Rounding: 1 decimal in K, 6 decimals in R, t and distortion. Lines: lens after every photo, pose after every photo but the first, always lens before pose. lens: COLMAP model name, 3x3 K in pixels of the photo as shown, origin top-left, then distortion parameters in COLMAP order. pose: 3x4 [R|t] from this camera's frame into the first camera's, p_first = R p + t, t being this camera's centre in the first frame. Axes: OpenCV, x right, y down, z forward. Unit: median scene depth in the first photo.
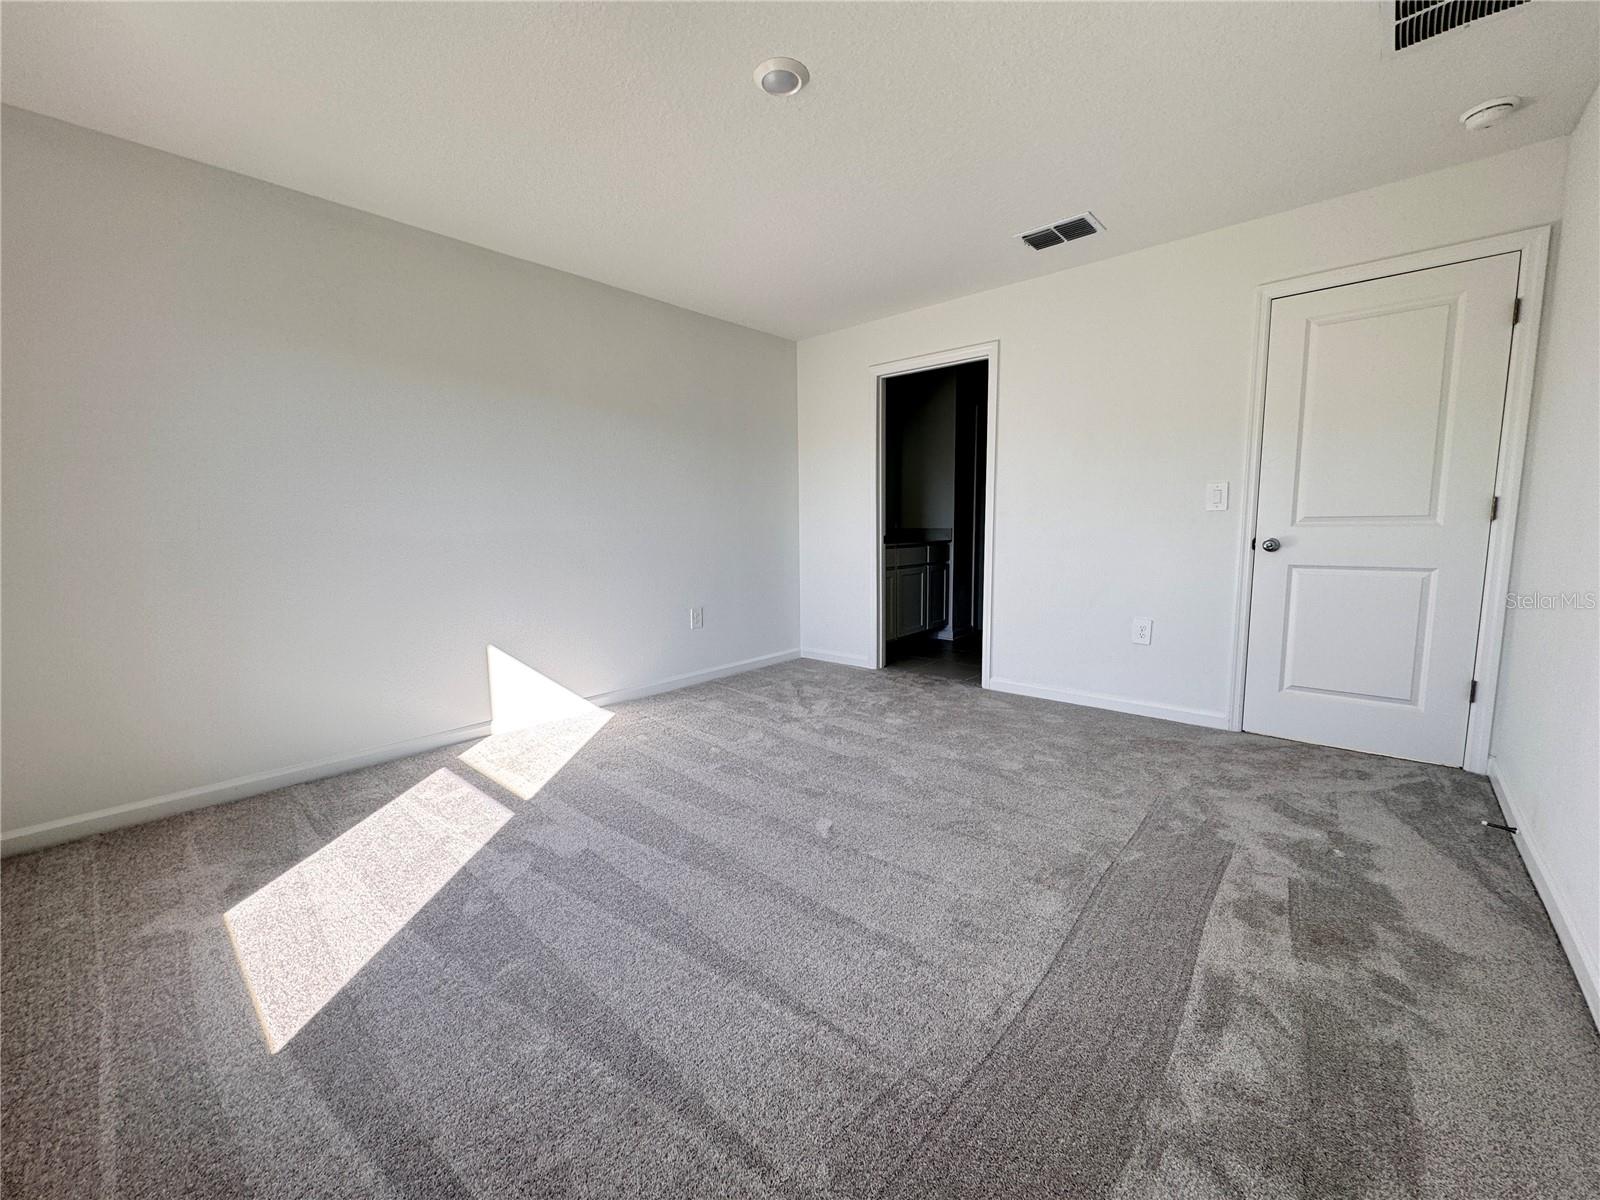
lens RADIAL K [[638.0, 0, 800.0], [0, 638.0, 599.2], [0, 0, 1]] dist [-0.003824, 0.000204]
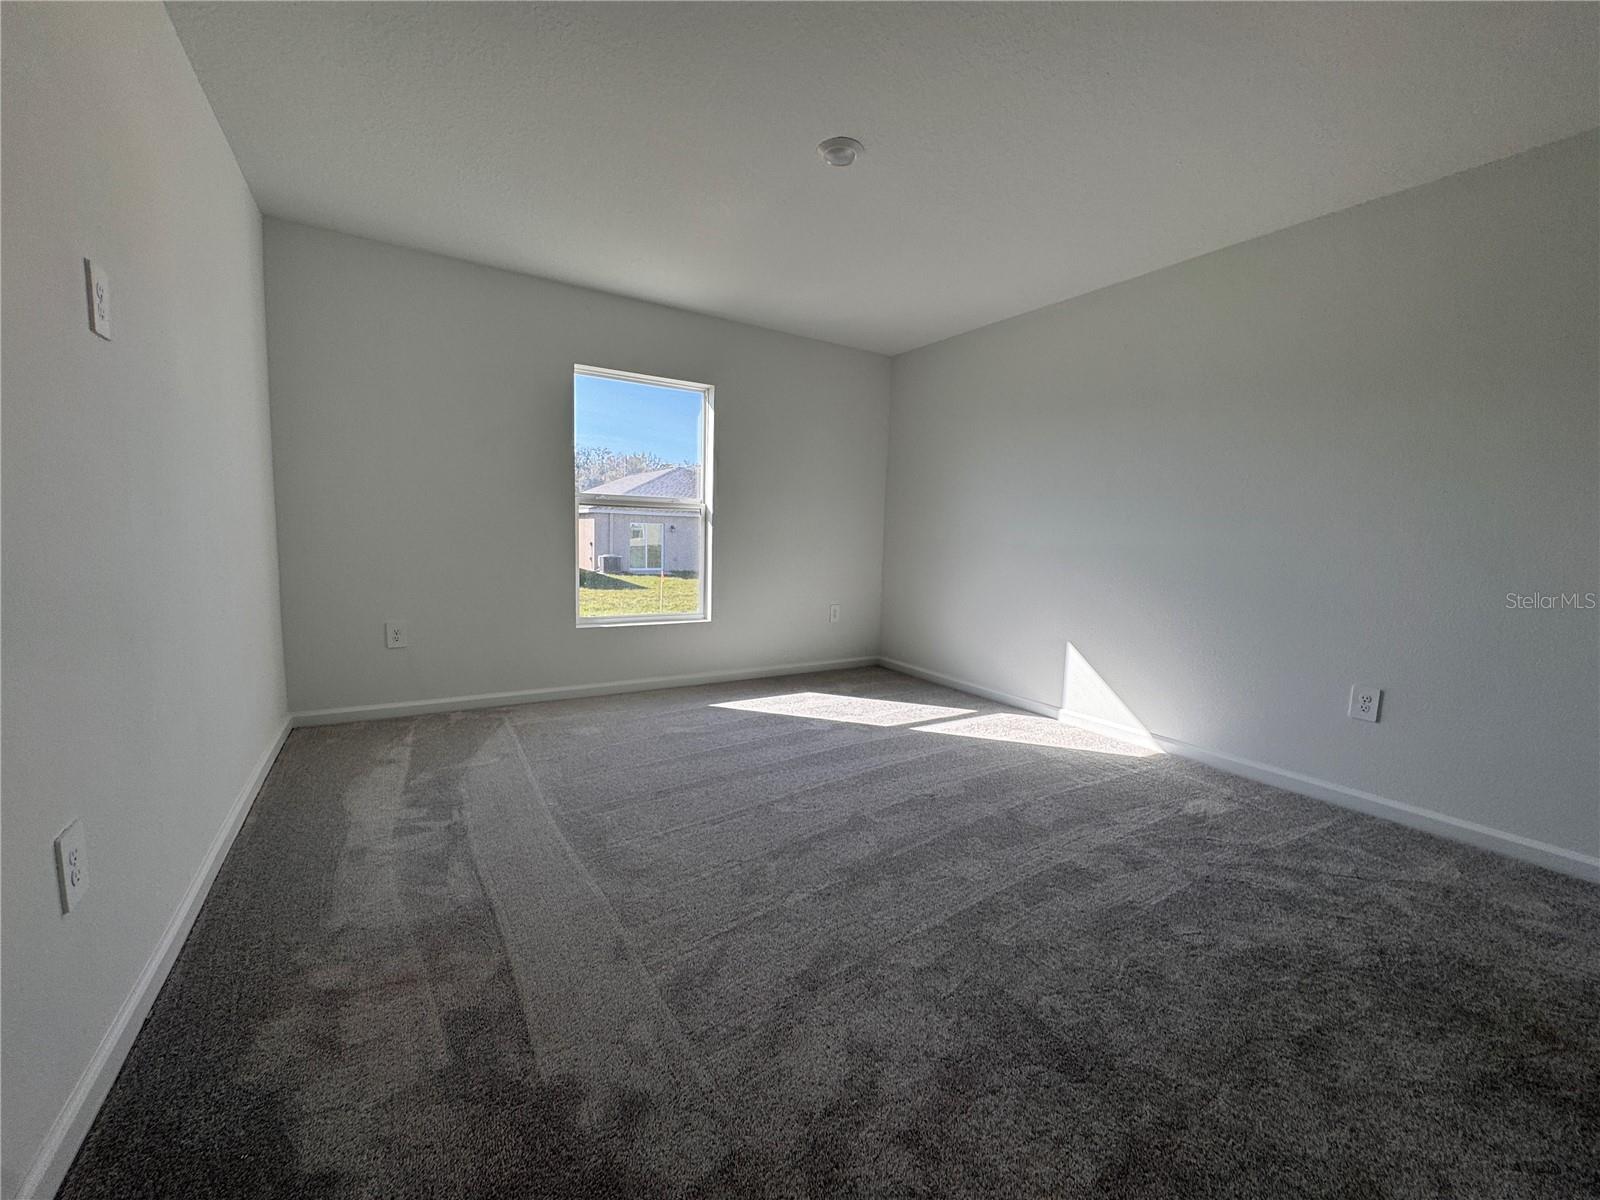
lens RADIAL K [[638.0, 0, 800.0], [0, 638.0, 596.5], [0, 0, 1]] dist [-0.003824, 0.000204]
pose [[-0.274896, 0.112383, -0.954883, 0.808411], [-0.135972, 0.978620, 0.154321, -0.134840], [0.951811, 0.172260, -0.253738, 0.901169]]
